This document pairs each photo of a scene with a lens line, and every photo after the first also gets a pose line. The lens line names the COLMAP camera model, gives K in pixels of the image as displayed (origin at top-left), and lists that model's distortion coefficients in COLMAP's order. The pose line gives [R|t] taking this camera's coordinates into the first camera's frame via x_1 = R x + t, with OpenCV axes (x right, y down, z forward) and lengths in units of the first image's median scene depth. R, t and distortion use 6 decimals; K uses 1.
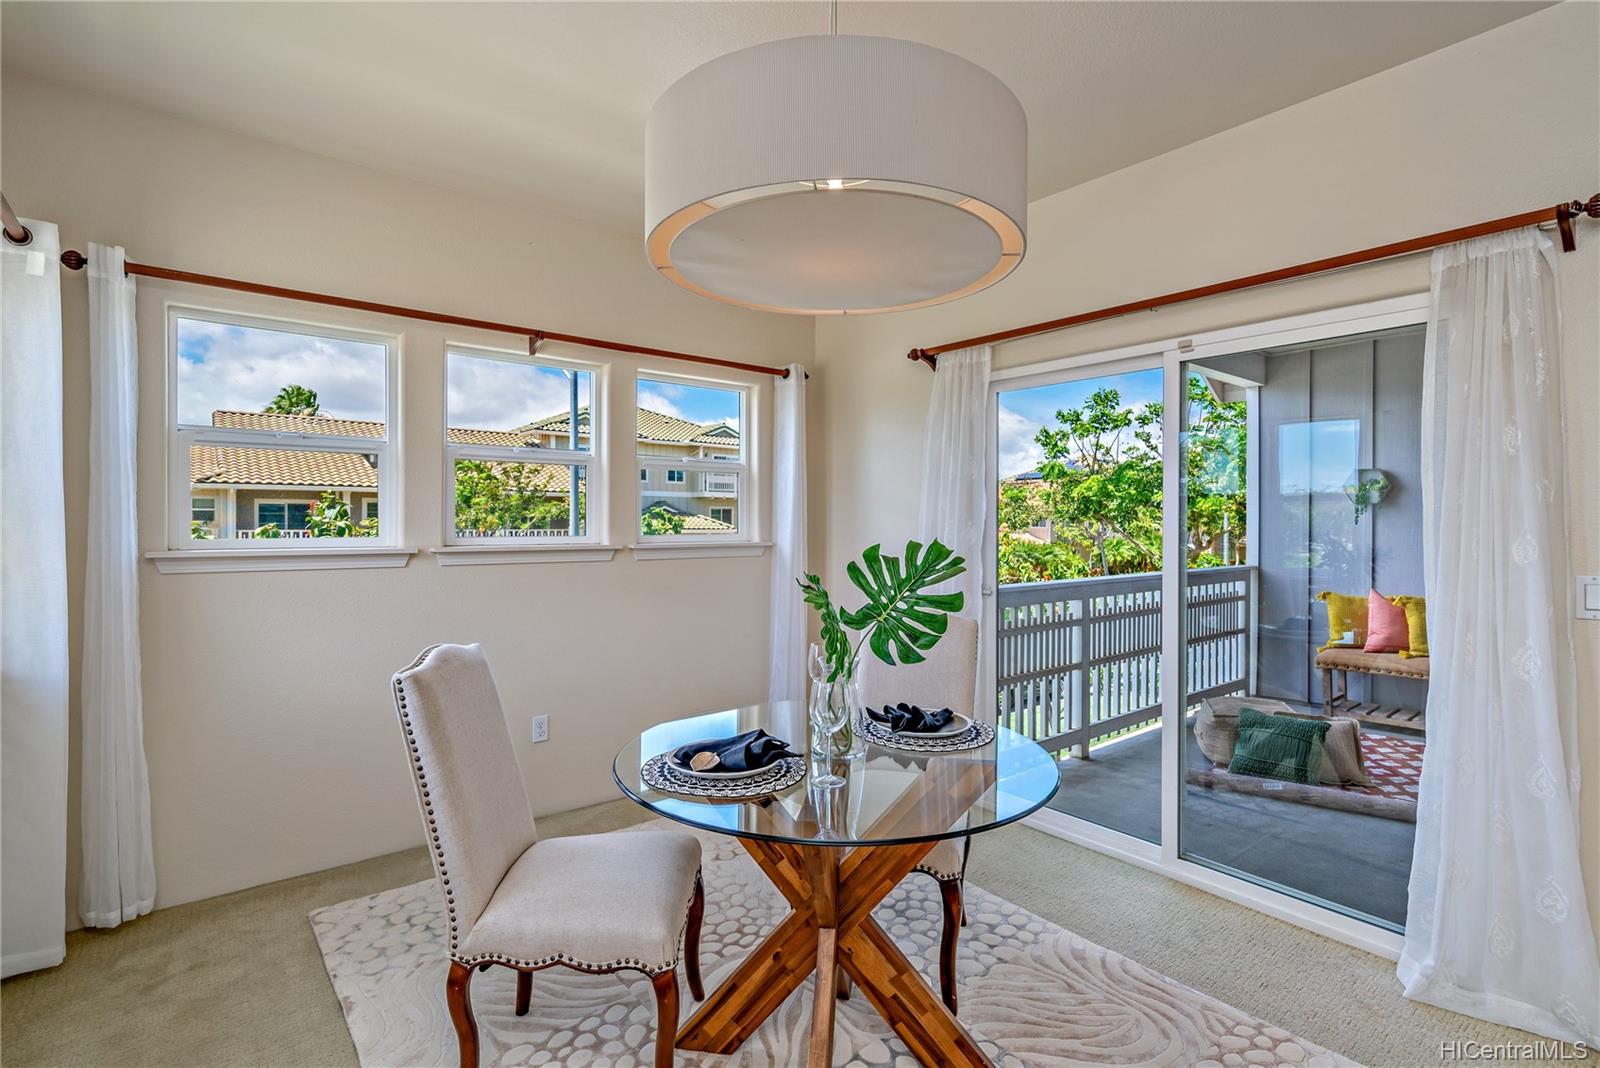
lens RADIAL K [[774.4, 0, 800.0], [0, 774.4, 534.0], [0, 0, 1]] dist [0.000500, 0.000091]
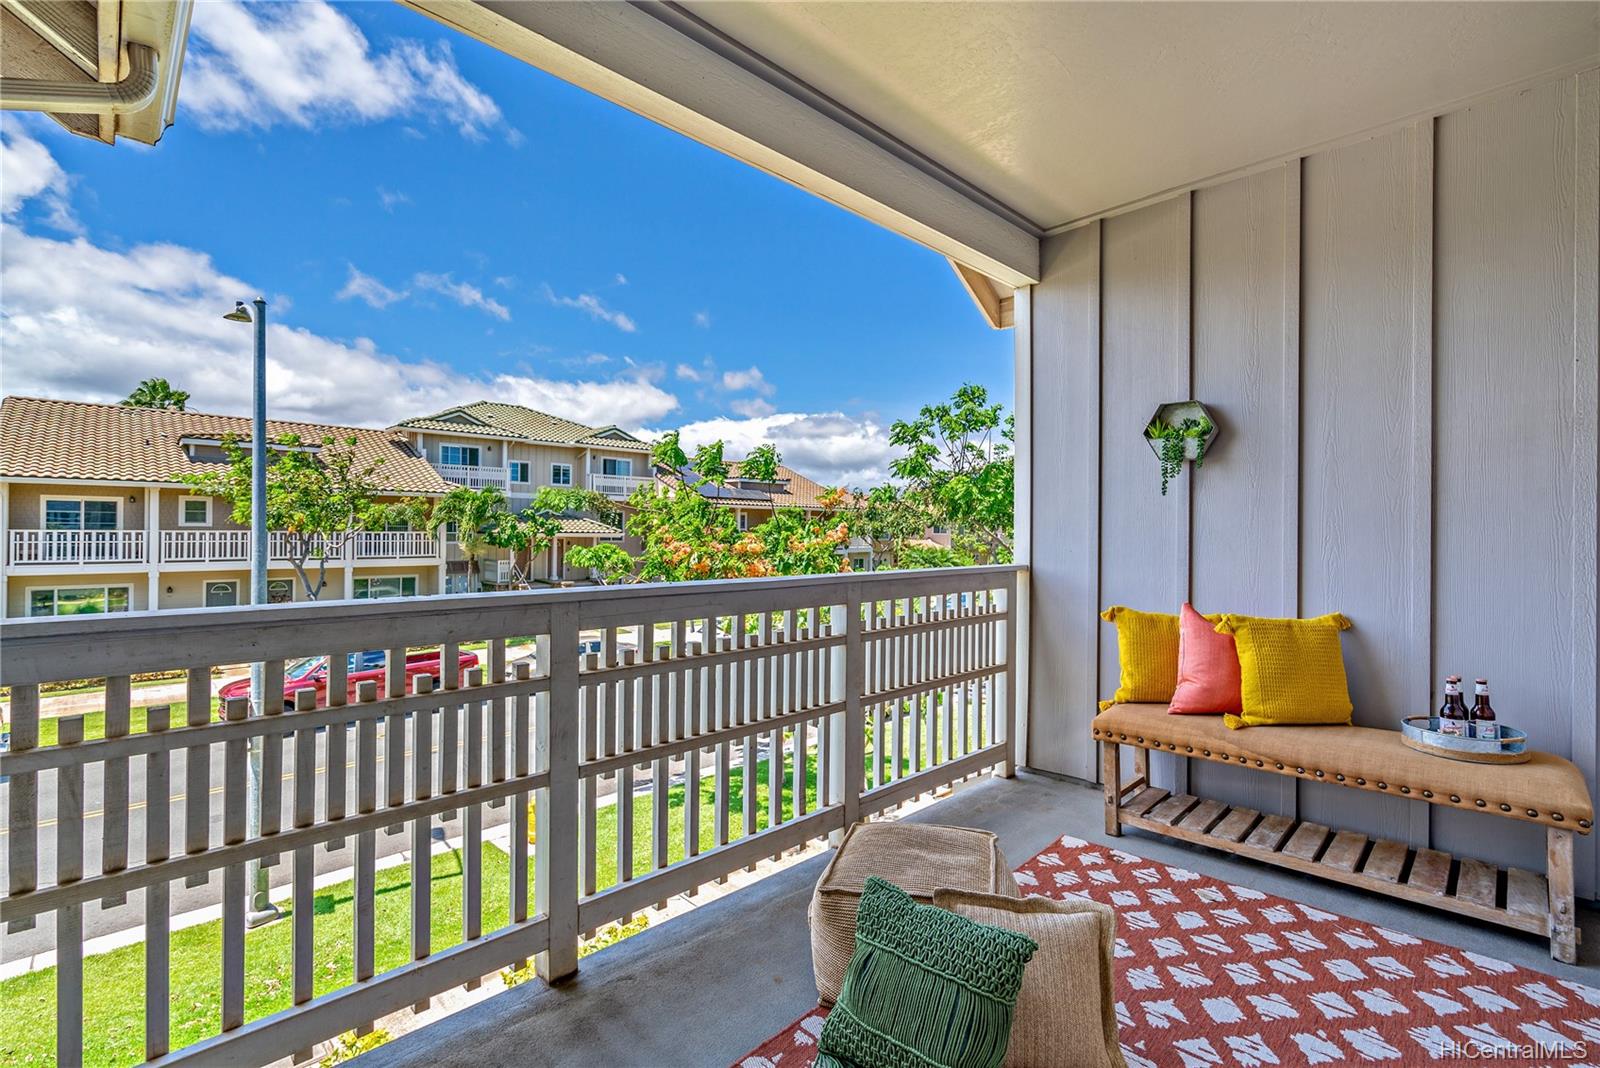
lens RADIAL K [[727.7, 0, 800.0], [0, 727.7, 534.0], [0, 0, 1]] dist [-0.003082, 0.000158]
pose [[0.996183, 0.004360, 0.087185, 0.355351], [-0.003382, 0.999930, -0.011364, 0.023776], [-0.087228, 0.011026, 0.996127, 0.423922]]
